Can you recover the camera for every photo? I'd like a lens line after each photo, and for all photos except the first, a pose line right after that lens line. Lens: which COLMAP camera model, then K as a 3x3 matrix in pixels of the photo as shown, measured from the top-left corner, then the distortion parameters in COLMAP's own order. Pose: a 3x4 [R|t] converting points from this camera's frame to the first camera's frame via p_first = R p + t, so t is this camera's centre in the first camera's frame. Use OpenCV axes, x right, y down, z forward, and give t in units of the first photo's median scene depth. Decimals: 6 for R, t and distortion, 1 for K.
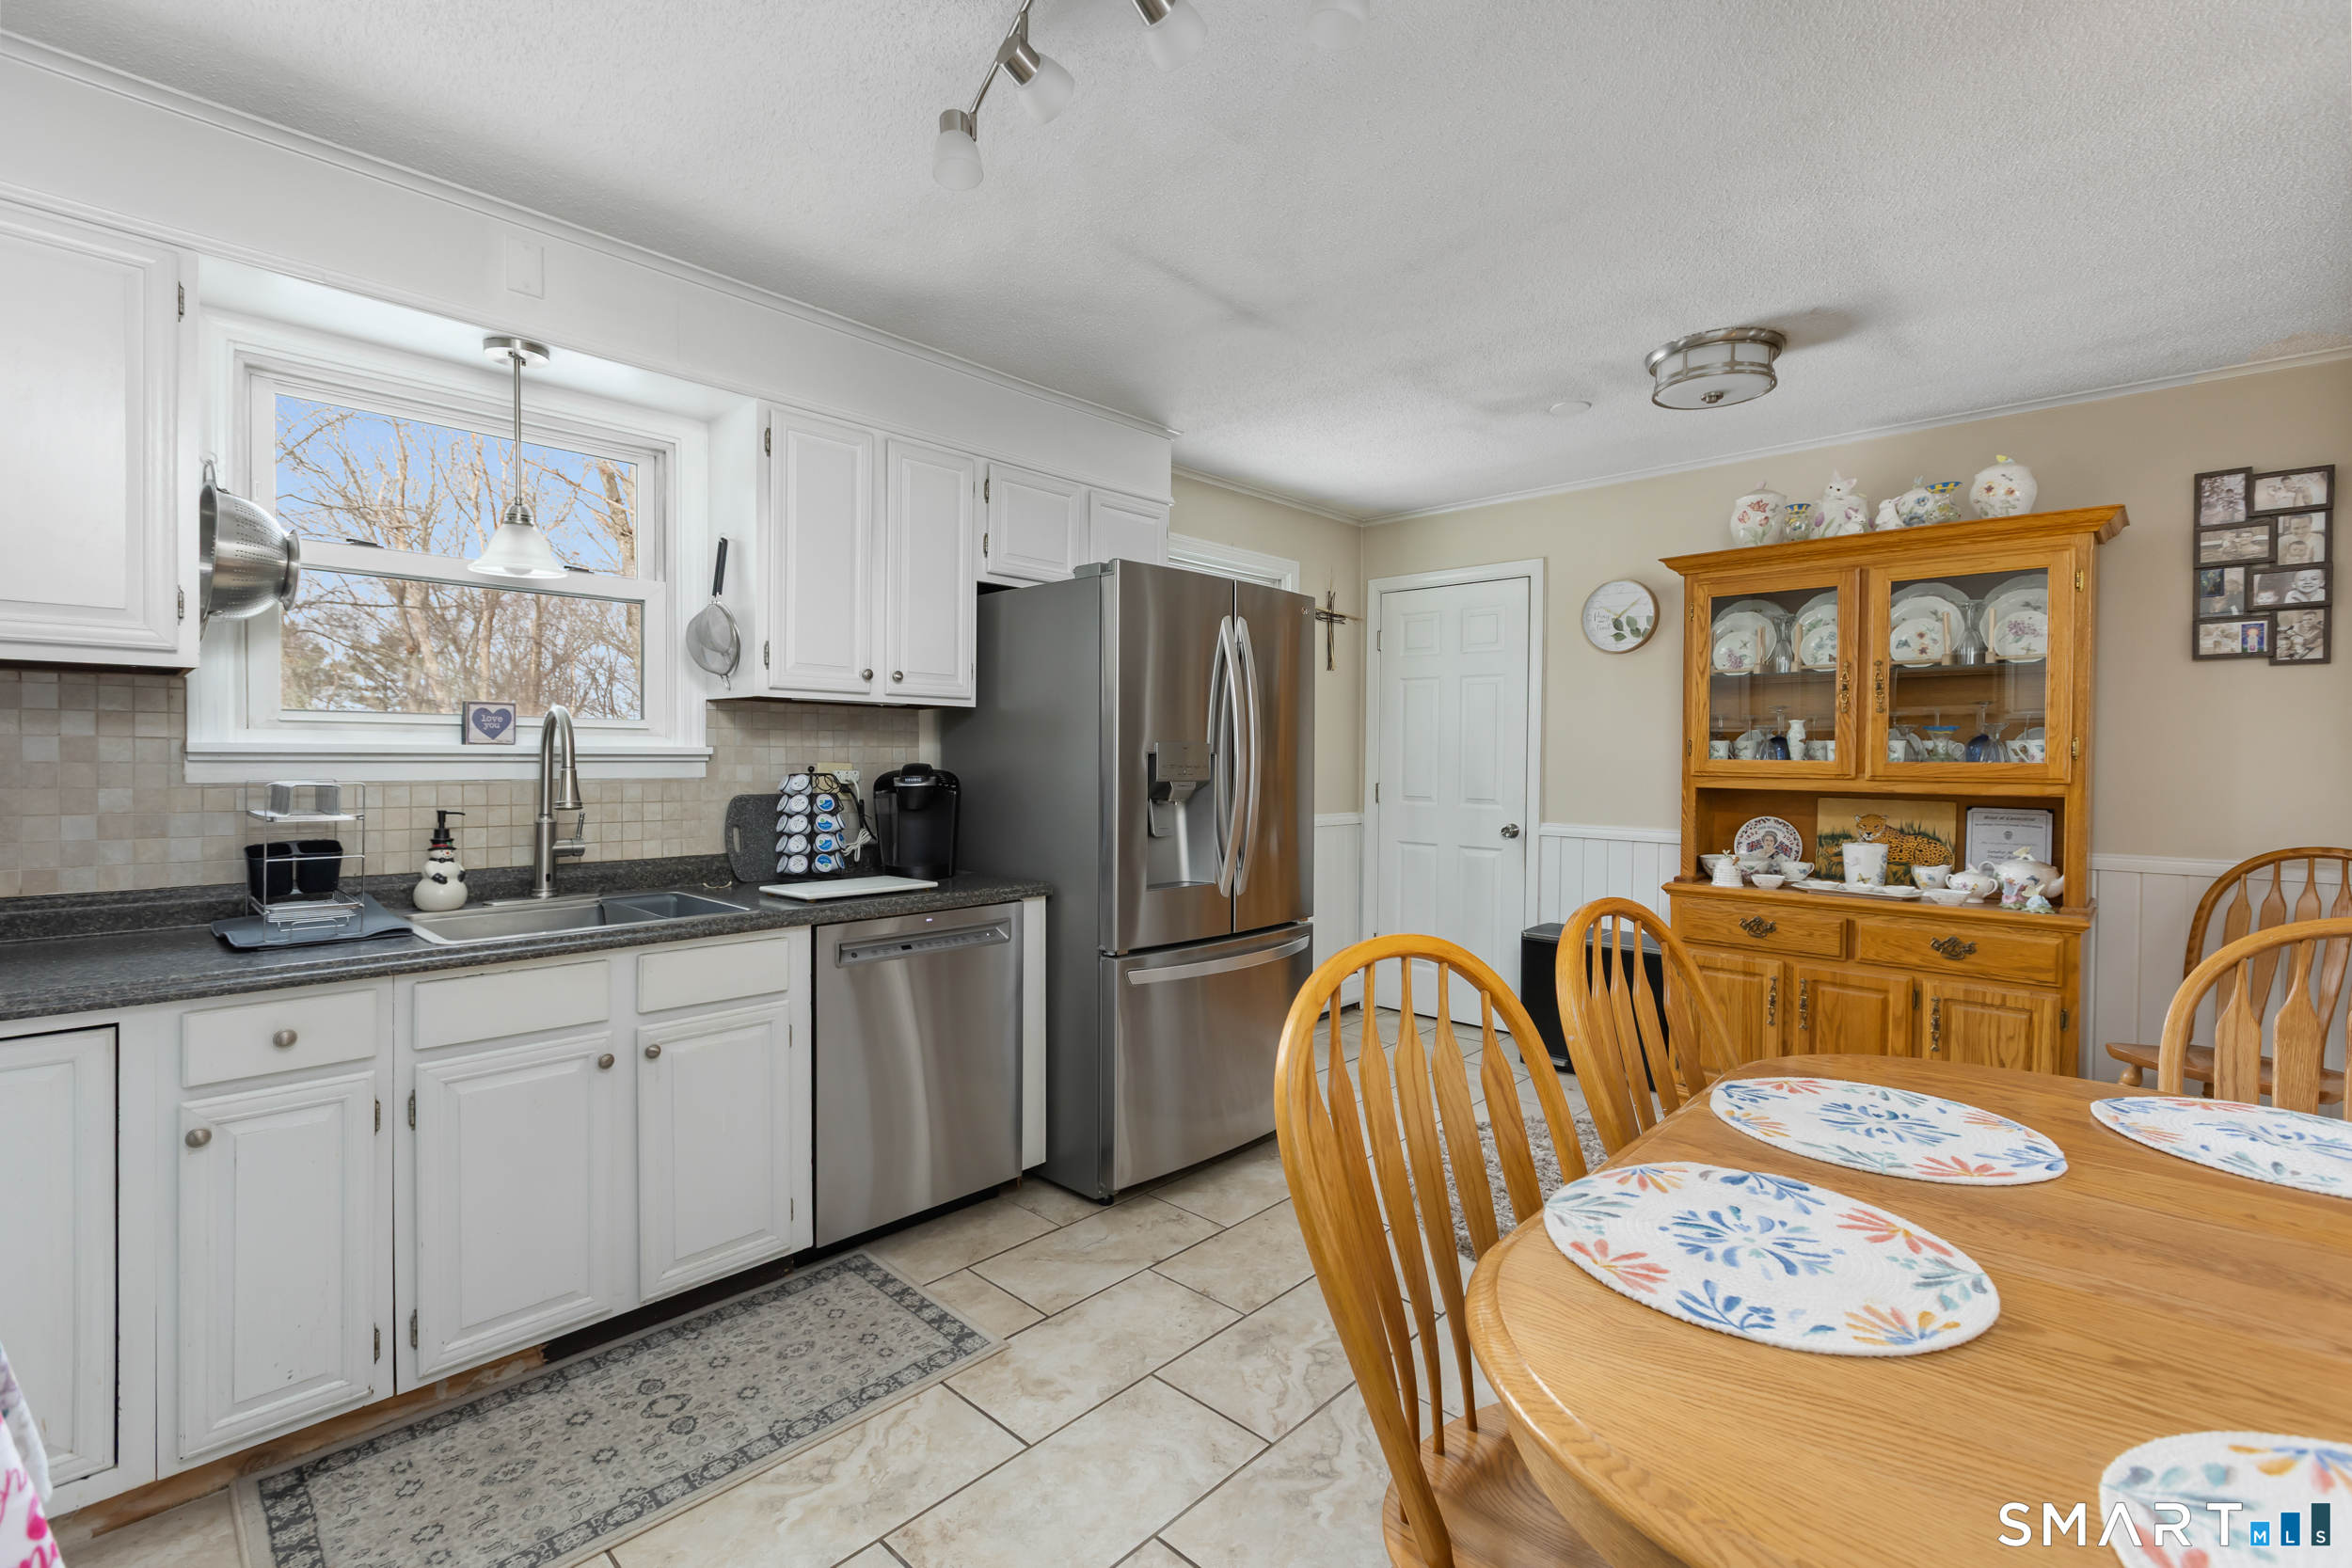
lens RADIAL K [[1048.5, 0, 1173.2], [0, 1048.5, 772.8], [0, 0, 1]] dist [0.001905, 0.000252]
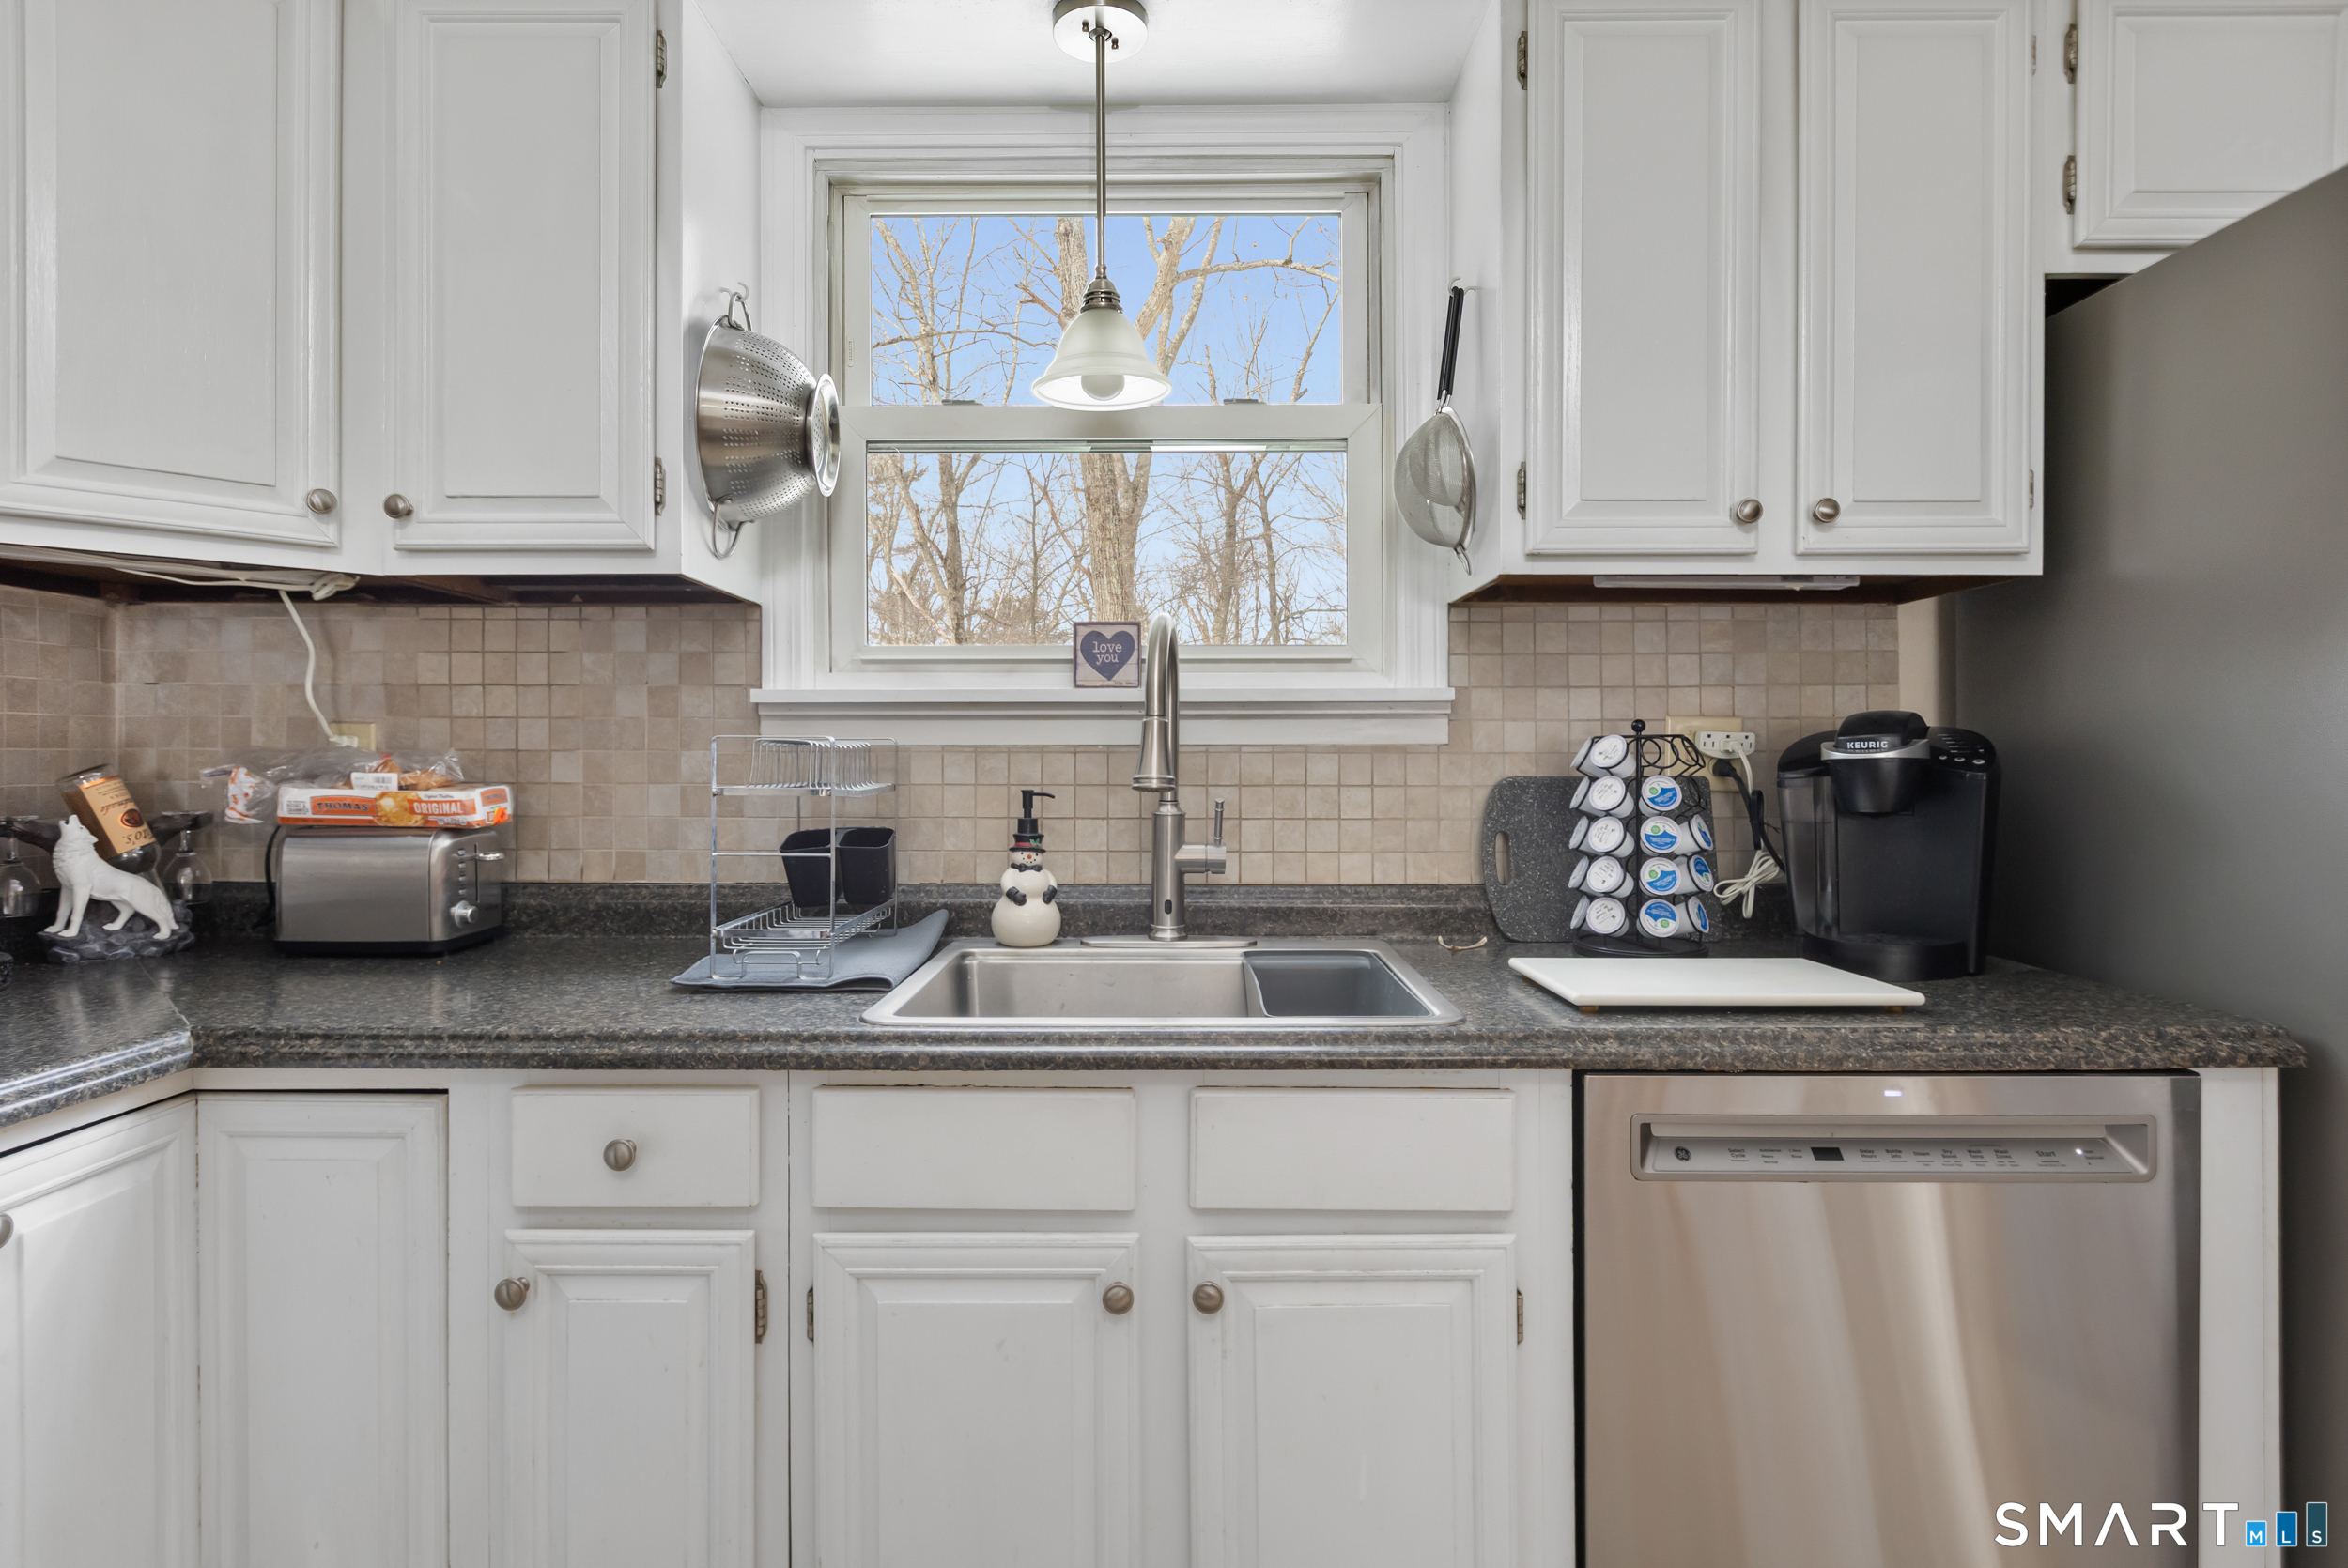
lens RADIAL K [[1211.7, 0, 1166.2], [0, 1211.7, 754.9], [0, 0, 1]] dist [-0.001448, -0.000105]
pose [[0.675766, -0.007918, -0.737074, -0.081209], [-0.005712, 0.999856, -0.015977, 0.022505], [0.737095, 0.015007, 0.675623, 0.489516]]
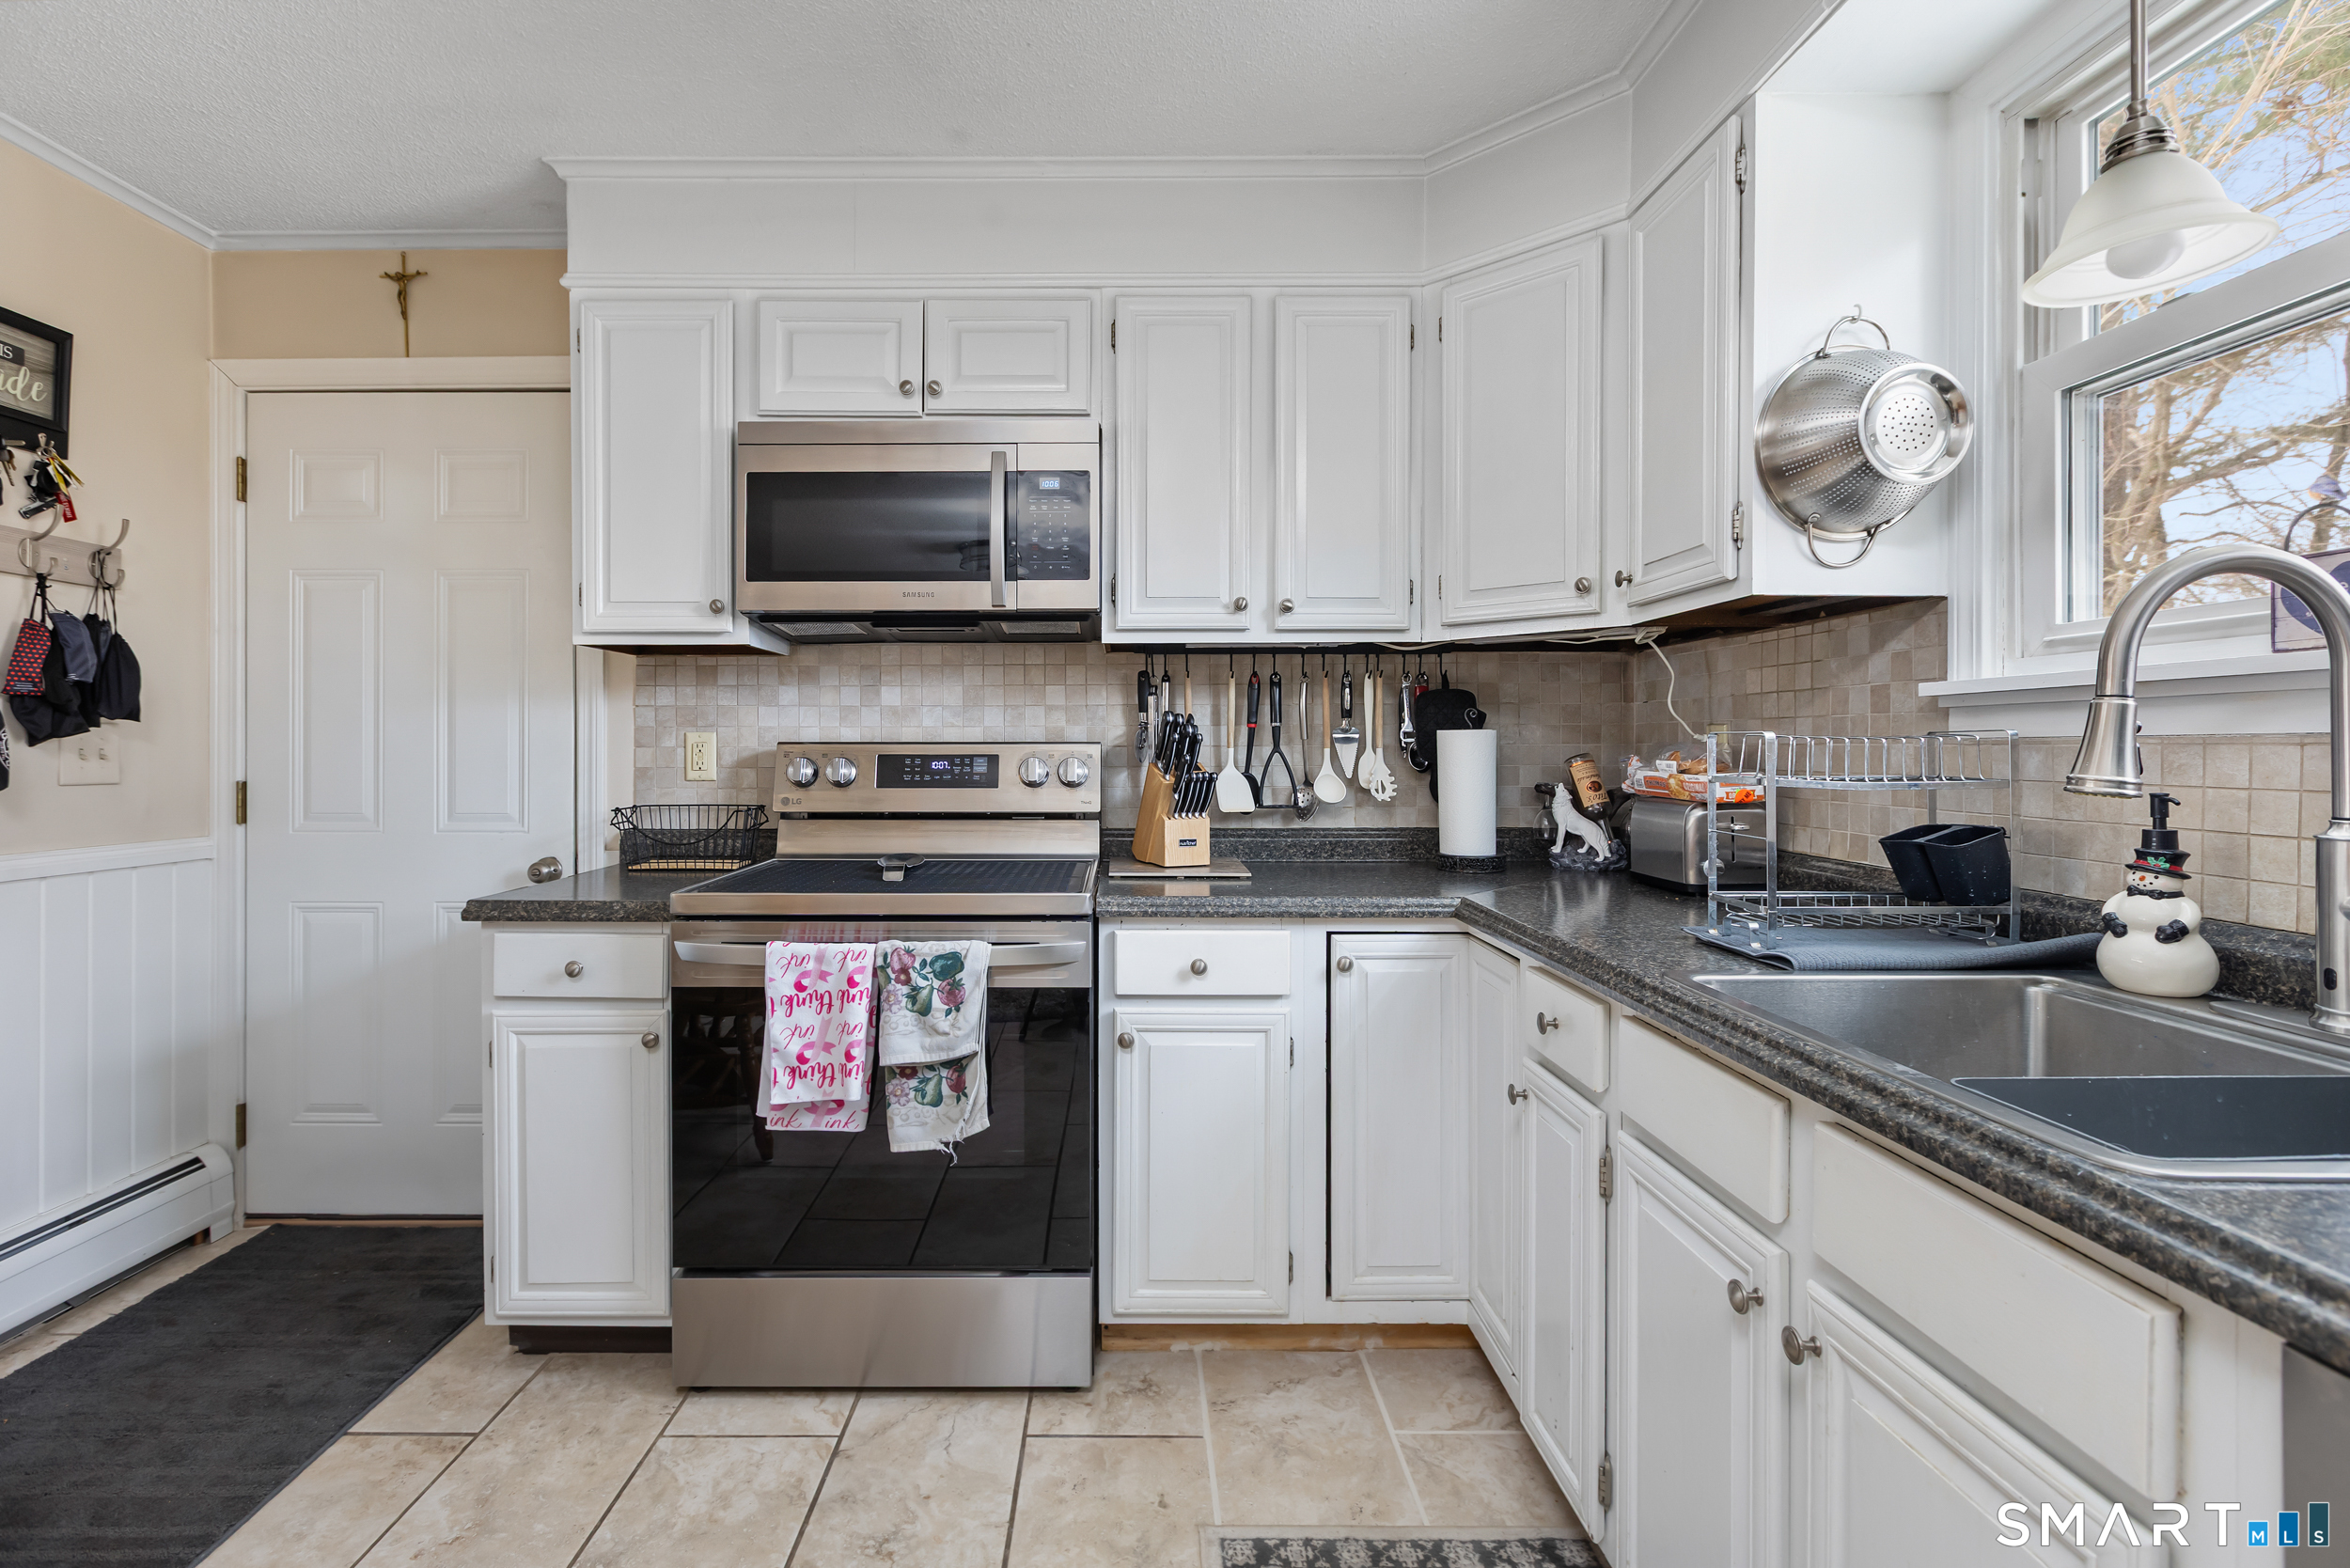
lens RADIAL K [[1057.9, 0, 1120.1], [0, 1057.9, 754.0], [0, 0, 1]] dist [0.000461, 0.000064]
pose [[-0.733024, -0.003678, -0.680193, 0.002193], [-0.015471, 0.999817, 0.011267, 0.016887], [0.680027, 0.018783, -0.732947, 0.900518]]
